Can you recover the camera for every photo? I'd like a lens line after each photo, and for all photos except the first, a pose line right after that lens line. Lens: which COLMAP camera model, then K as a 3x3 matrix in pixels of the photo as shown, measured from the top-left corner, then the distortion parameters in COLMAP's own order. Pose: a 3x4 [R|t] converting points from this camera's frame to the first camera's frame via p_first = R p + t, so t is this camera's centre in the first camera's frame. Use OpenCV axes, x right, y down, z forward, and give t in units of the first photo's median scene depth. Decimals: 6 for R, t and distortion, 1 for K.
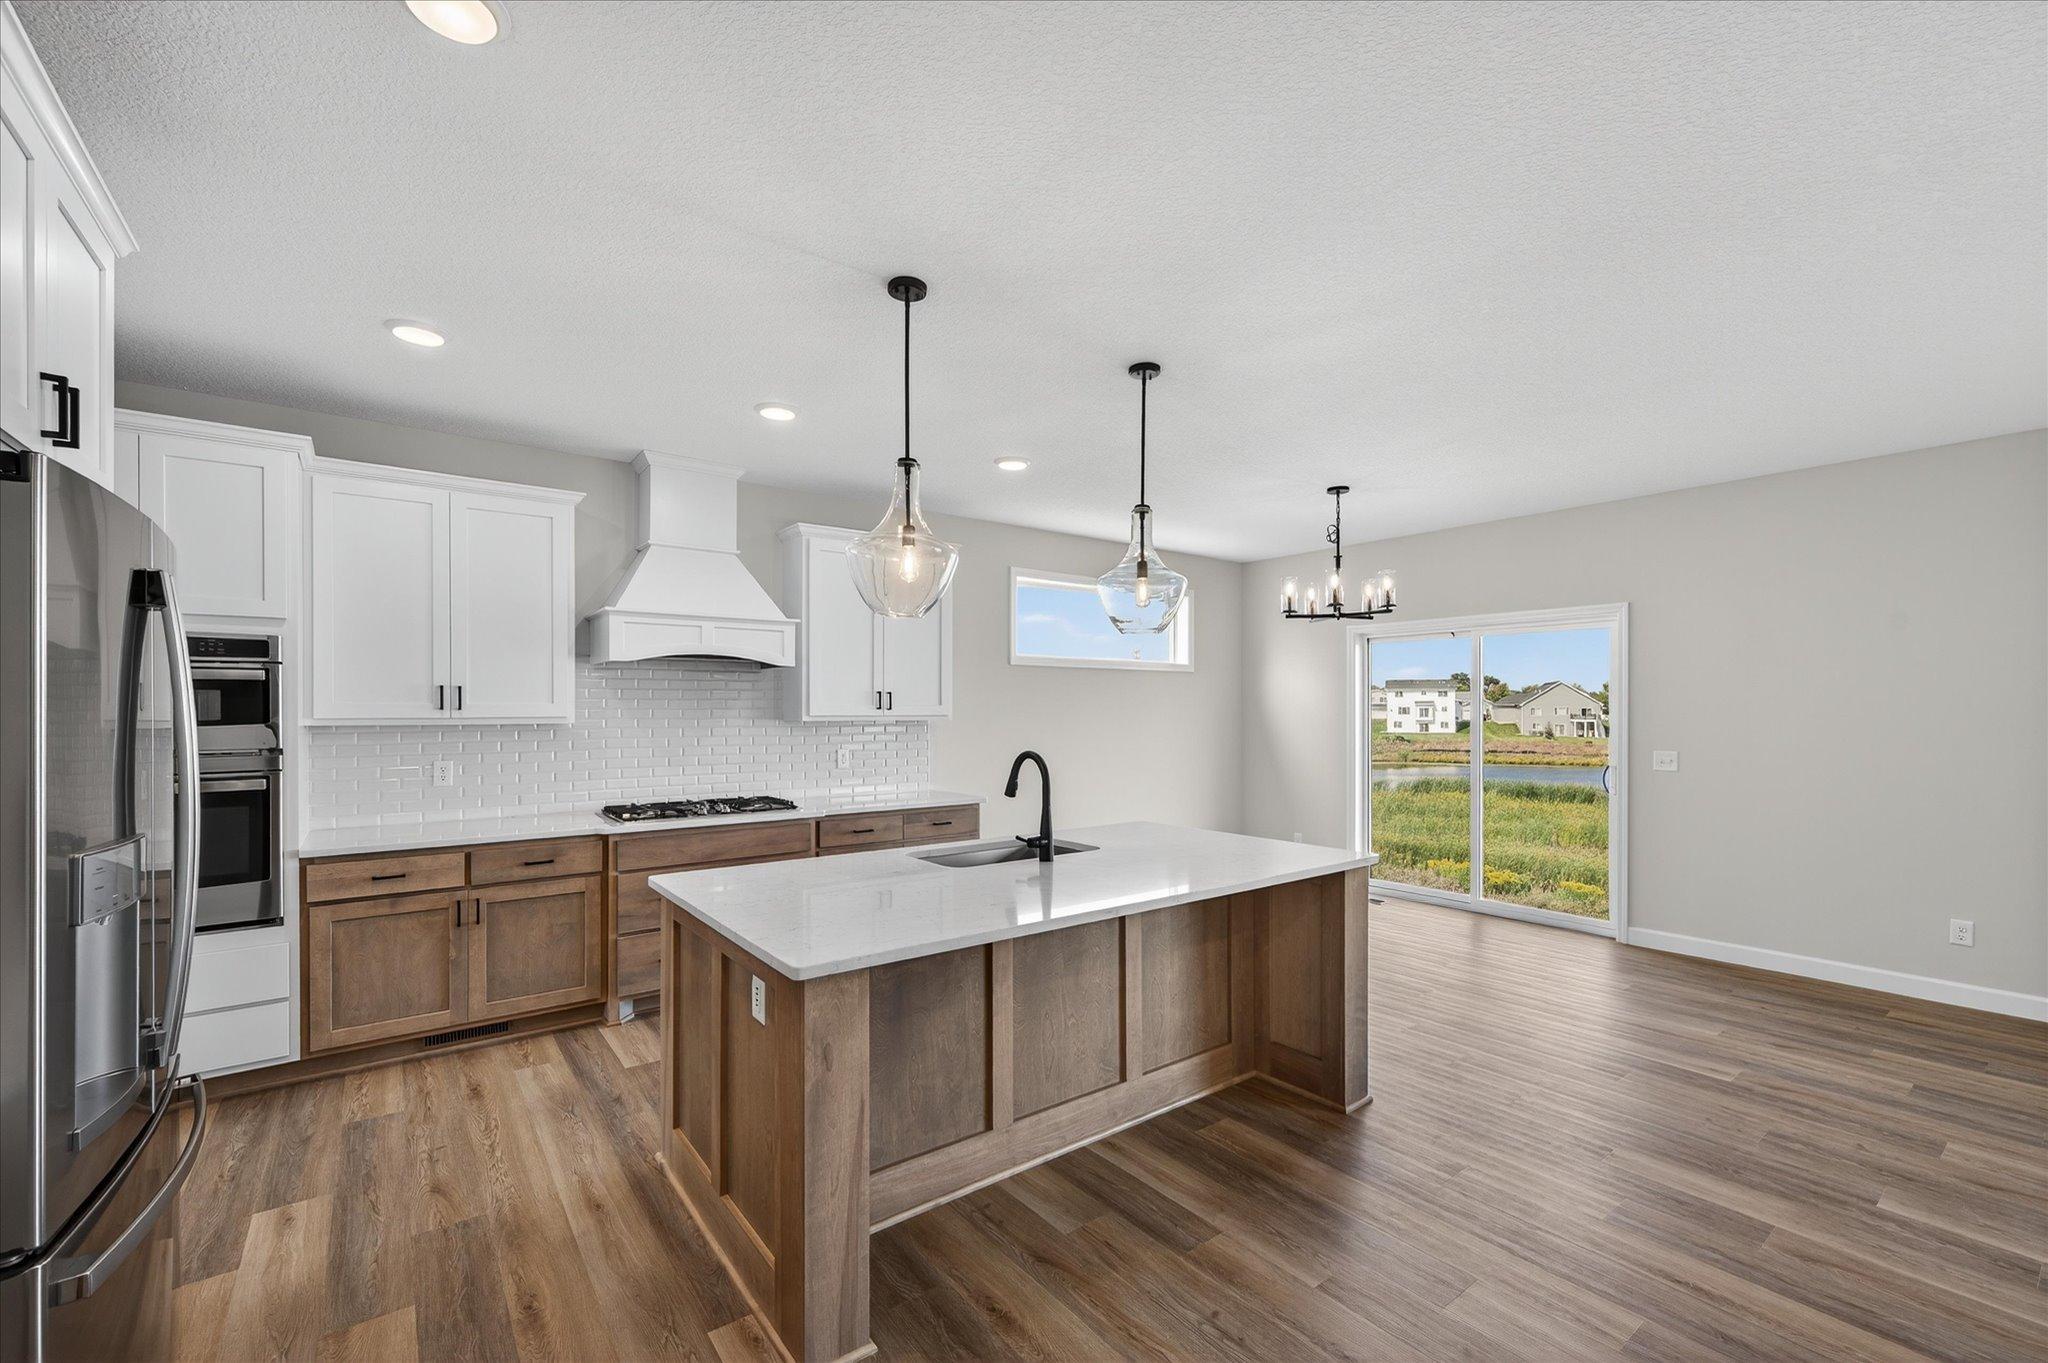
lens RADIAL K [[852.5, 0, 1018.7], [0, 852.5, 711.8], [0, 0, 1]] dist [-0.000722, -0.000107]
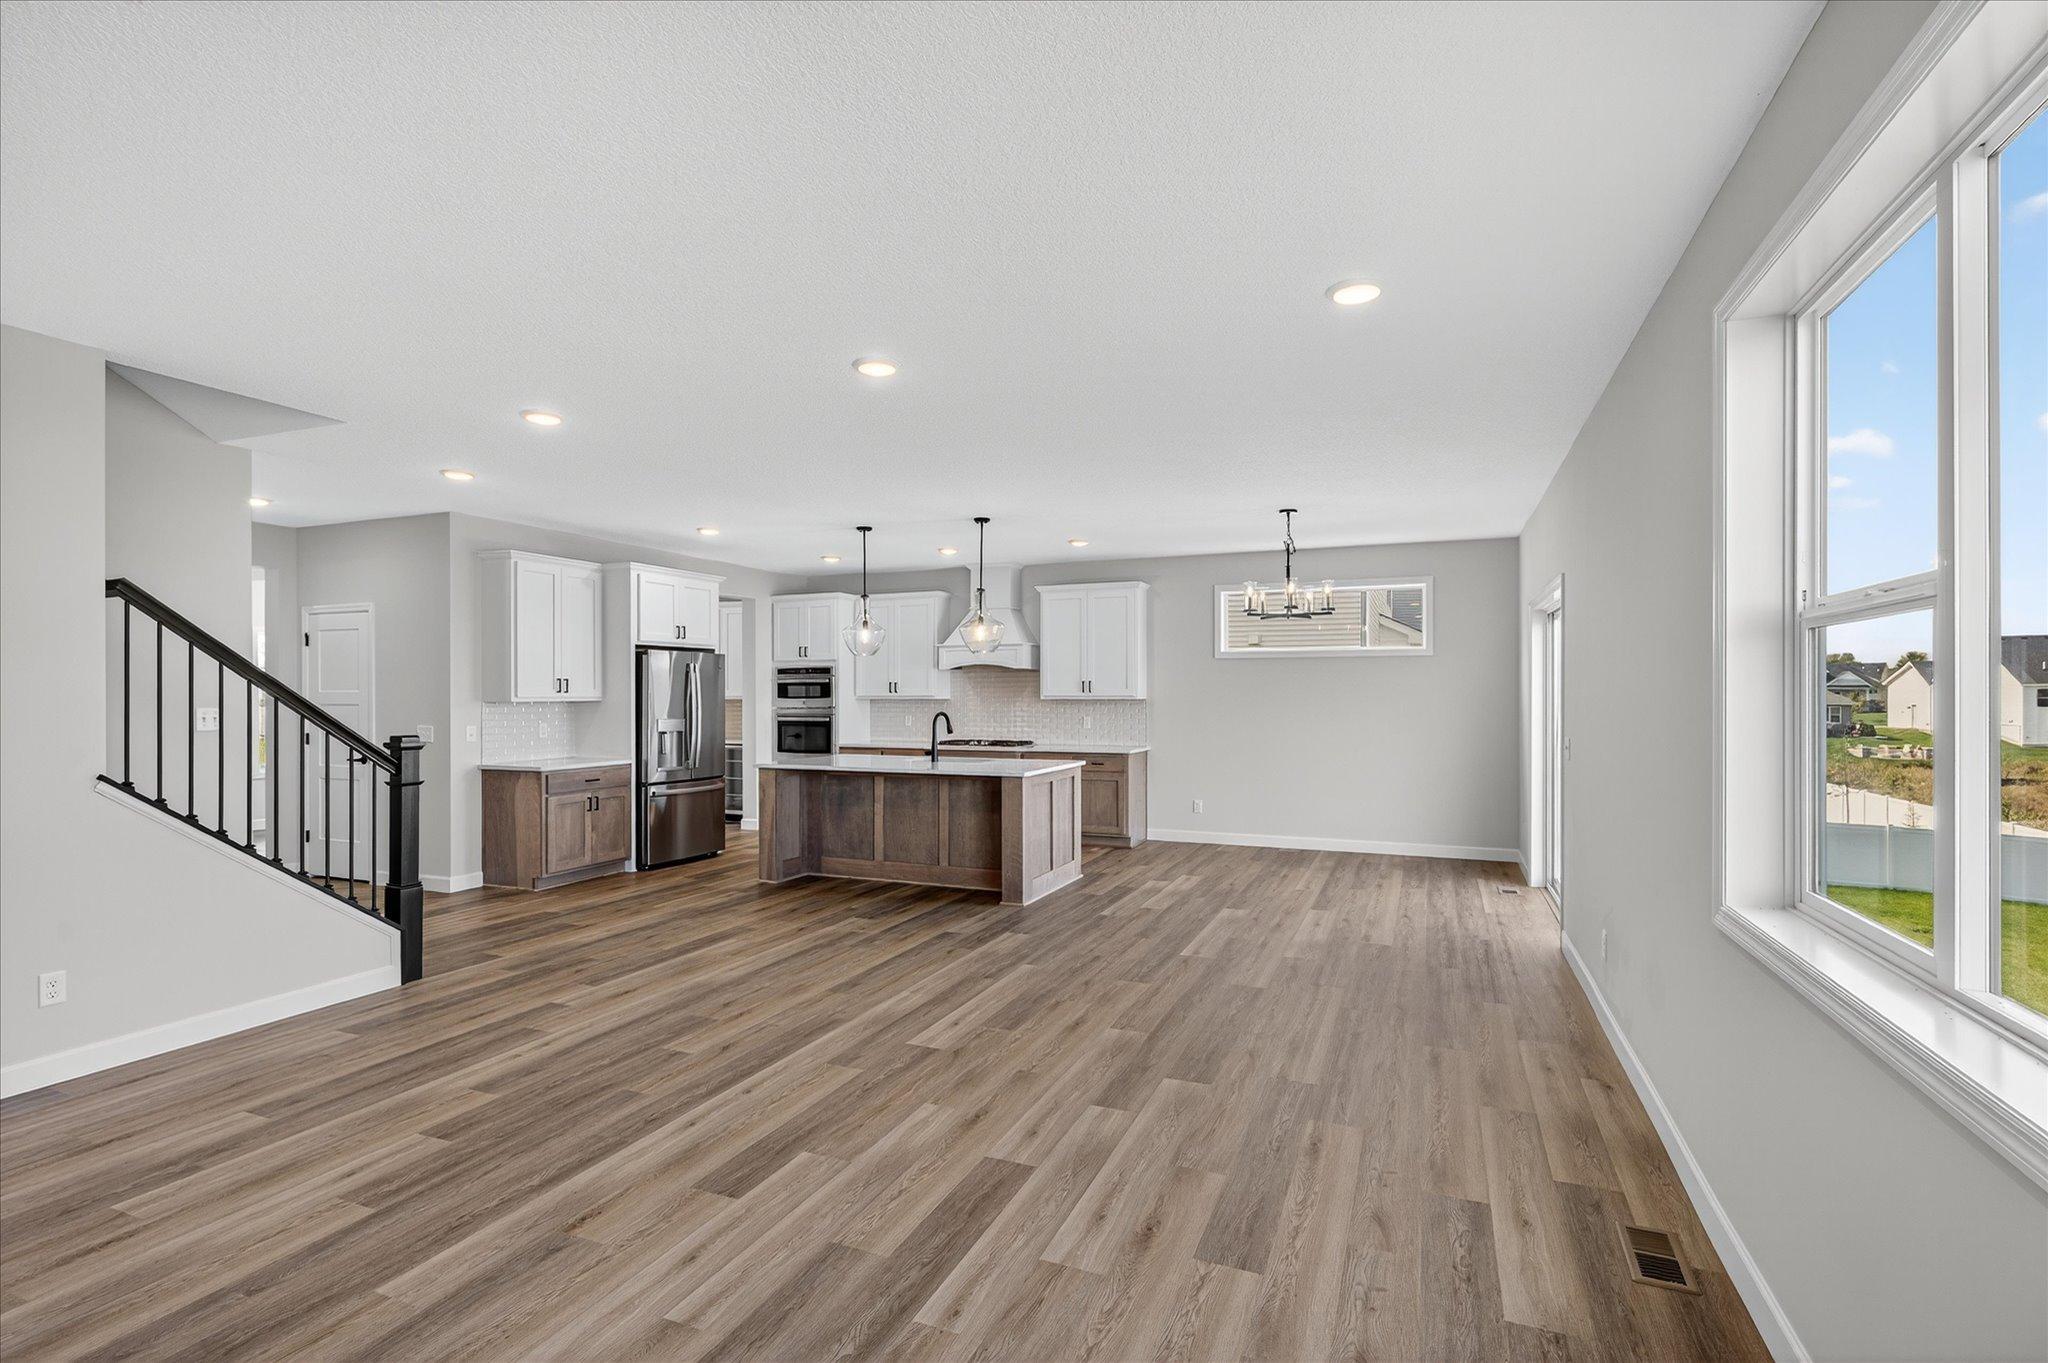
lens RADIAL K [[961.1, 0, 1023.5], [0, 961.1, 695.9], [0, 0, 1]] dist [-0.000202, -0.000014]
pose [[0.499309, 0.003950, -0.866415, 1.802041], [-0.000285, 0.999990, 0.004394, -0.004996], [0.866424, -0.001947, 0.499306, -0.023203]]
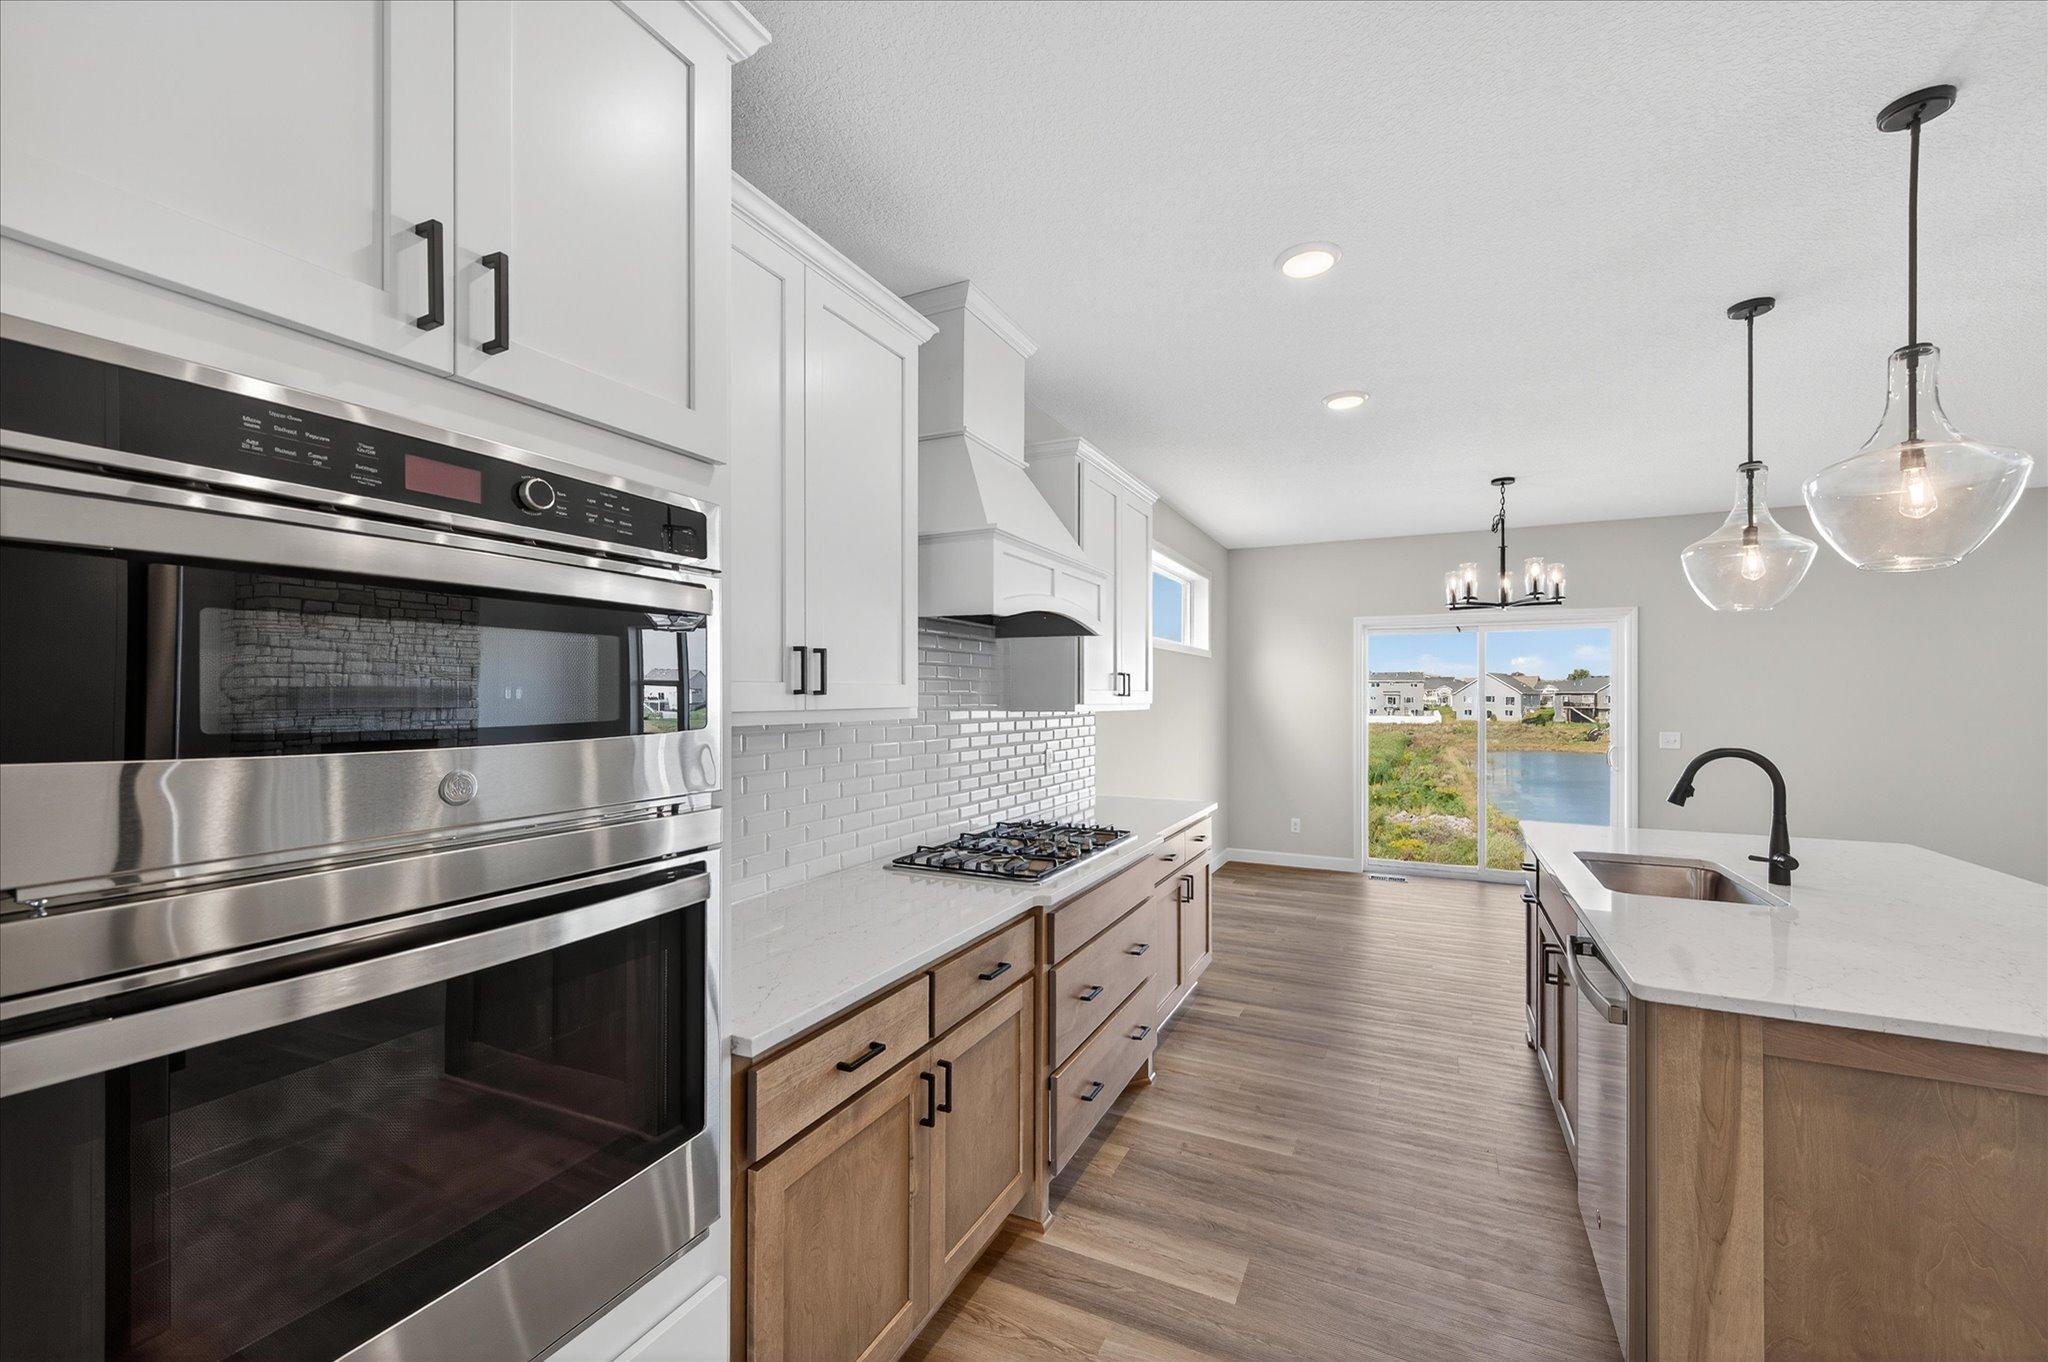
lens RADIAL K [[824.7, 0, 1024.0], [0, 824.7, 681.0], [0, 0, 1]] dist [0.000113, 0.000098]
pose [[0.895042, 0.009031, 0.445891, -0.766333], [-0.000073, 0.999798, -0.020102, -0.000546], [-0.445982, 0.017960, 0.894862, 0.496018]]
